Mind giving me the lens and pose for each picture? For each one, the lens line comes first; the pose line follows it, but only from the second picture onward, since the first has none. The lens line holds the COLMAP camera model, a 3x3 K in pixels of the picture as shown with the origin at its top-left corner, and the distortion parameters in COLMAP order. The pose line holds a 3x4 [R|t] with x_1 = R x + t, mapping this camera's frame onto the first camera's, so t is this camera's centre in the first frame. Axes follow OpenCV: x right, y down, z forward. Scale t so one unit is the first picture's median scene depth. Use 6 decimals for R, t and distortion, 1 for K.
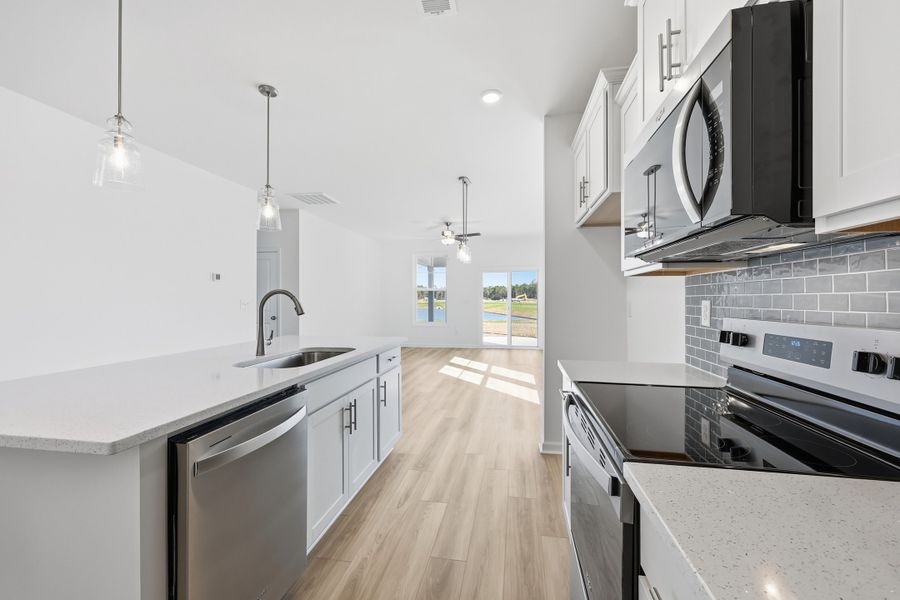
lens RADIAL K [[363.3, 0, 454.3], [0, 363.3, 298.5], [0, 0, 1]] dist [-0.002725, 0.000739]
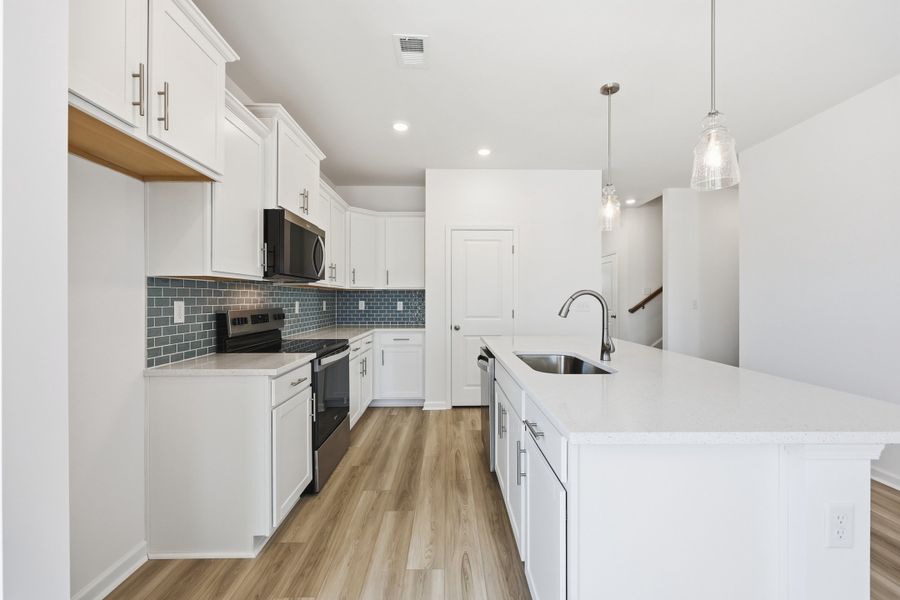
lens RADIAL K [[363.3, 0, 451.9], [0, 363.3, 299.9], [0, 0, 1]] dist [-0.002725, 0.000739]
pose [[-0.983403, 0.000634, -0.181435, 0.025220], [-0.000091, 0.999992, 0.003992, -0.003638], [0.181436, 0.003942, -0.983395, 1.776196]]
